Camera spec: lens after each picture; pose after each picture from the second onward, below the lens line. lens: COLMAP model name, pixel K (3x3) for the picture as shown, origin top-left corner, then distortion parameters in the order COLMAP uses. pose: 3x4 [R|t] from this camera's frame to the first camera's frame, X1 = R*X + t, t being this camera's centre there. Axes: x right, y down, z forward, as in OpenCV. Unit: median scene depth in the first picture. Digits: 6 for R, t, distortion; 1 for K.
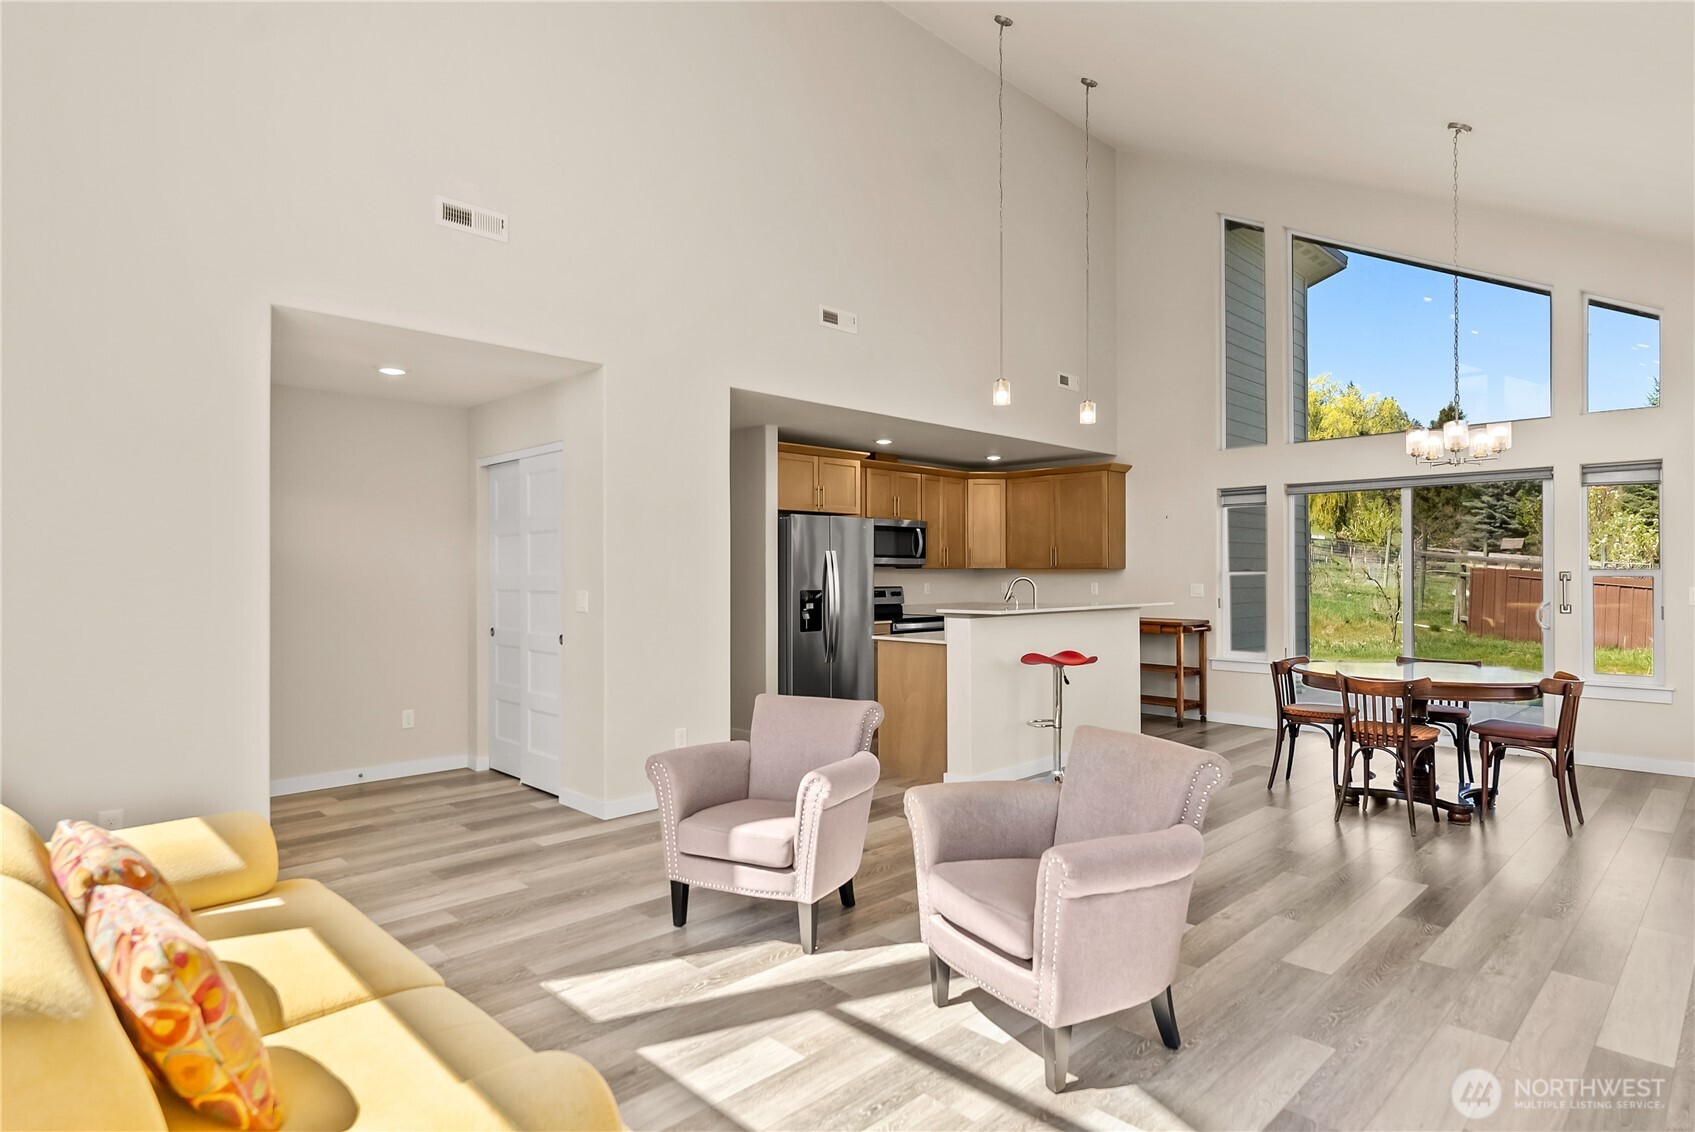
lens RADIAL K [[913.2, 0, 843.4], [0, 913.2, 567.6], [0, 0, 1]] dist [0.000516, -0.000380]
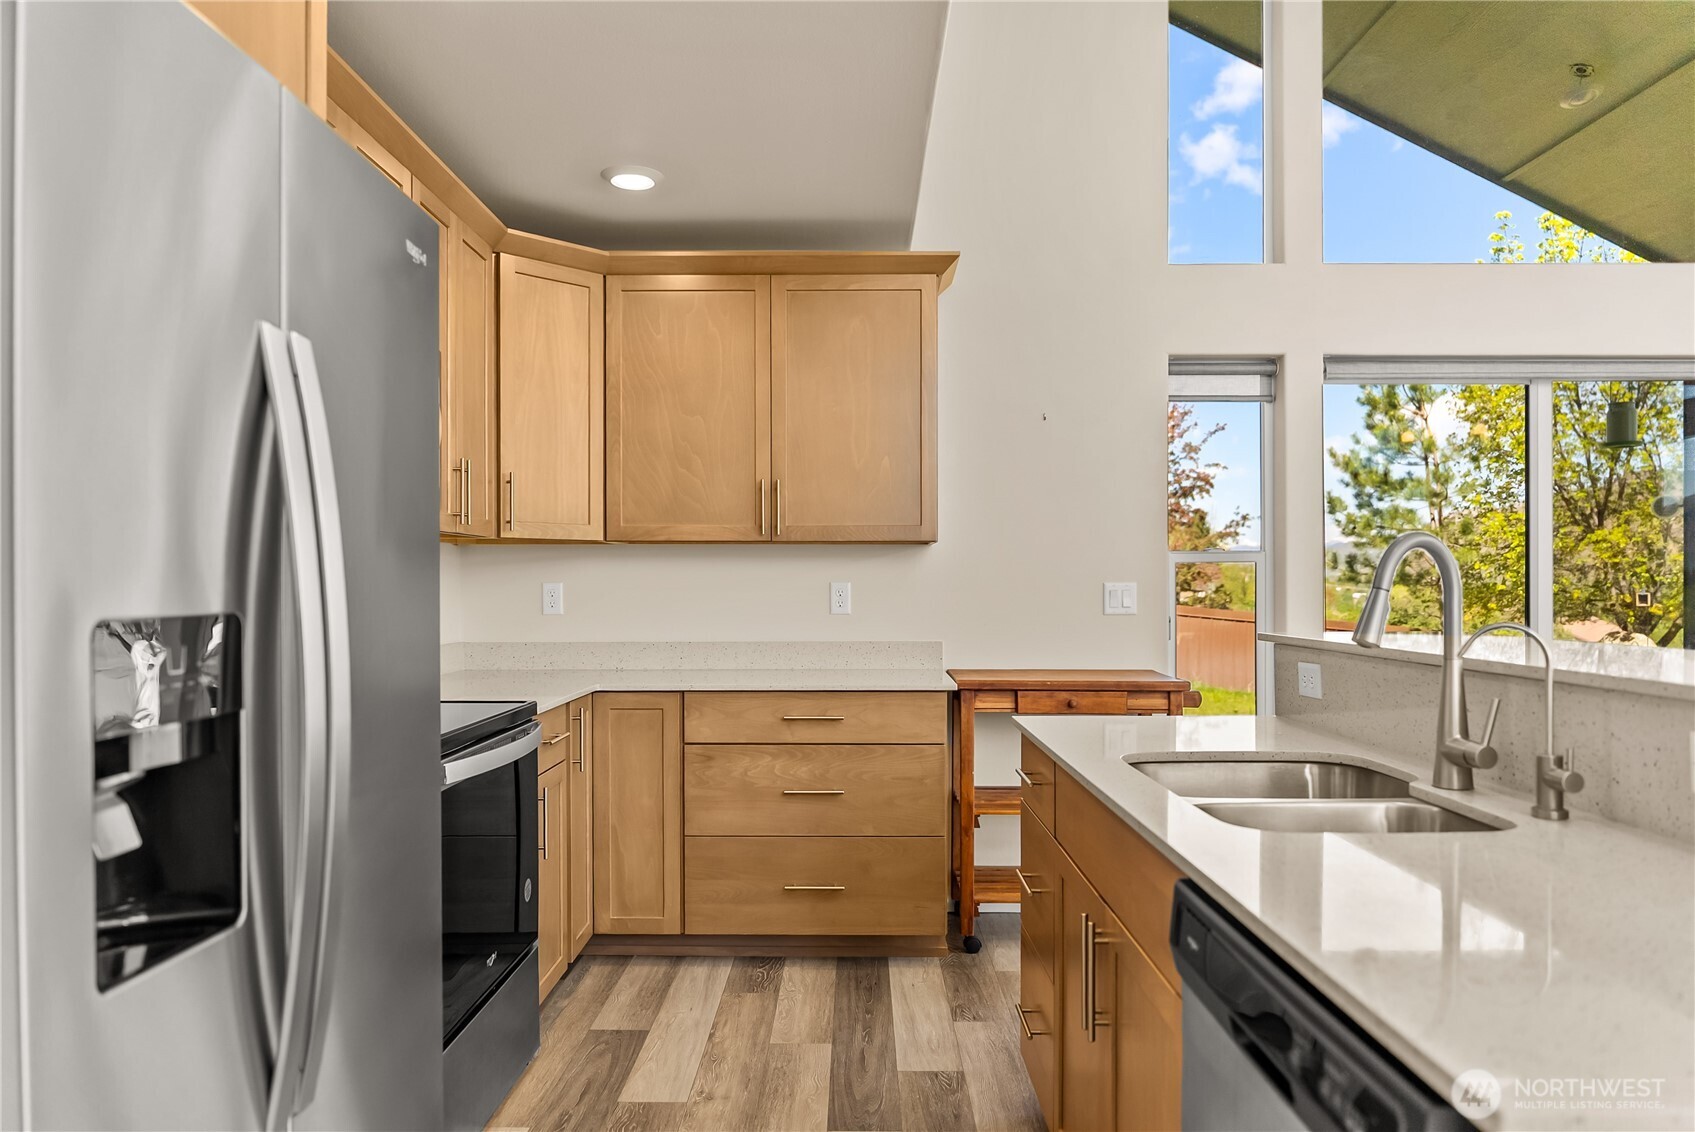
lens RADIAL K [[1163.9, 0, 811.5], [0, 1163.9, 598.6], [0, 0, 1]] dist [-0.004958, 0.001830]
pose [[0.706291, -0.005768, 0.707898, -0.077357], [-0.004728, 0.999906, 0.012864, 0.017667], [-0.707906, -0.012432, 0.706198, 0.694050]]
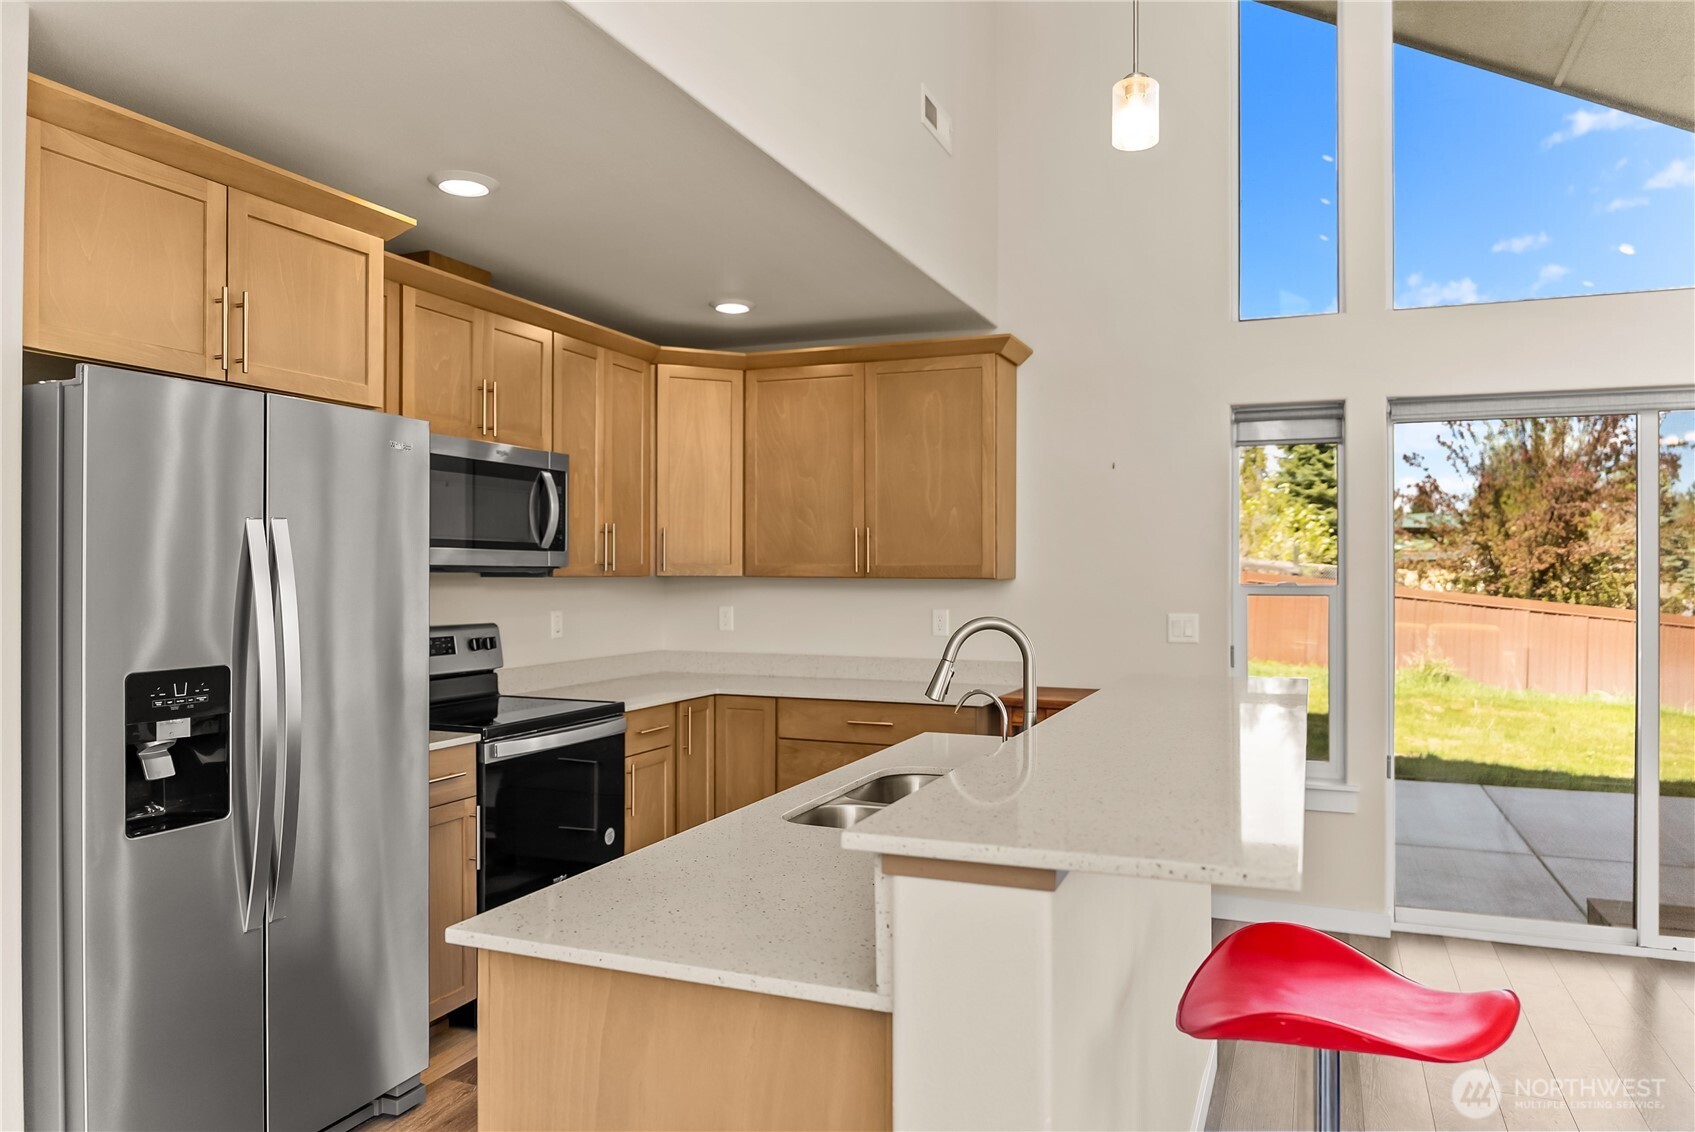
lens RADIAL K [[1163.9, 0, 846.9], [0, 1163.9, 569.2], [0, 0, 1]] dist [-0.004958, 0.001830]
pose [[0.921524, 0.005650, 0.388280, 0.009656], [-0.007835, 0.999961, 0.004043, -0.005411], [-0.388243, -0.006768, 0.921532, 0.509735]]
